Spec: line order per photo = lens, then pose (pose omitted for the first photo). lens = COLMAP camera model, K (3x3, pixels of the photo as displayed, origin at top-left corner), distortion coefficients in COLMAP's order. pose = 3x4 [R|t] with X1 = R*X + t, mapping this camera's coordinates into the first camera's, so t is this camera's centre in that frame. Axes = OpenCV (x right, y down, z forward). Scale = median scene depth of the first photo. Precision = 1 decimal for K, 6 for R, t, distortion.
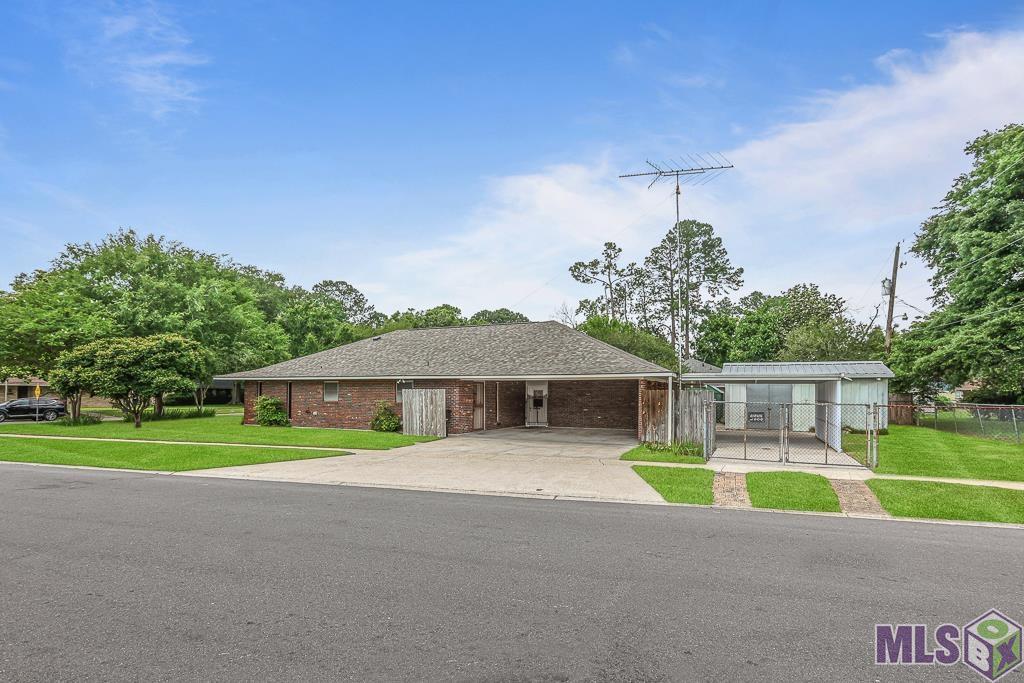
lens RADIAL K [[471.0, 0, 510.1], [0, 471.0, 389.8], [0, 0, 1]] dist [-0.005471, 0.002412]
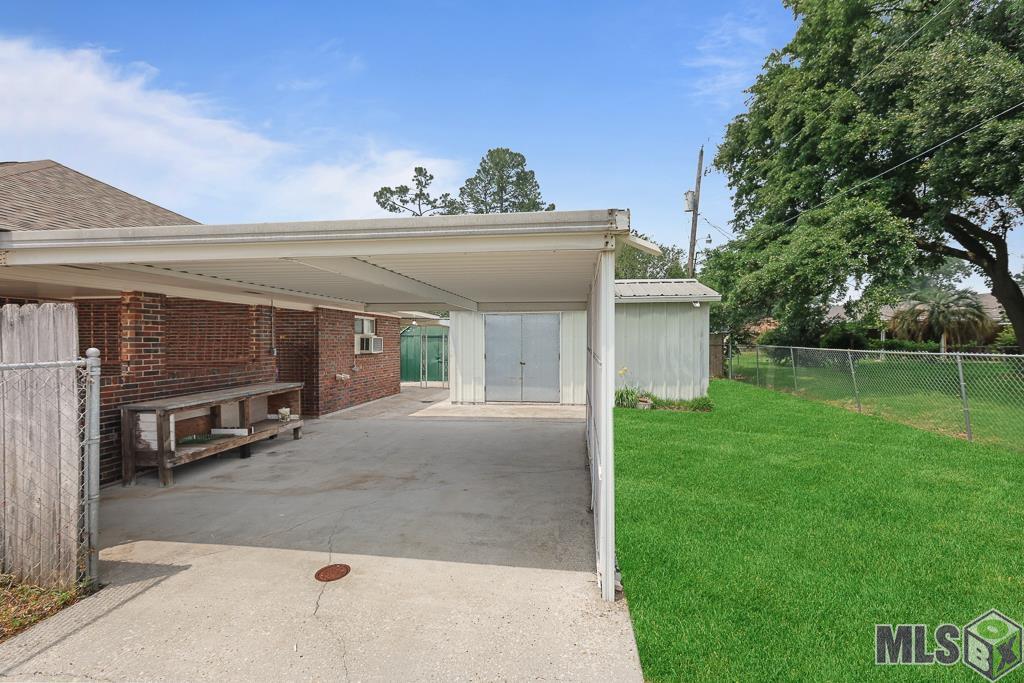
lens RADIAL K [[471.0, 0, 510.5], [0, 471.0, 342.0], [0, 0, 1]] dist [-0.005471, 0.002412]
pose [[0.944457, -0.012340, 0.328402, 0.093291], [0.007761, 0.999854, 0.015251, 0.002096], [-0.328542, -0.011856, 0.944415, 0.128579]]
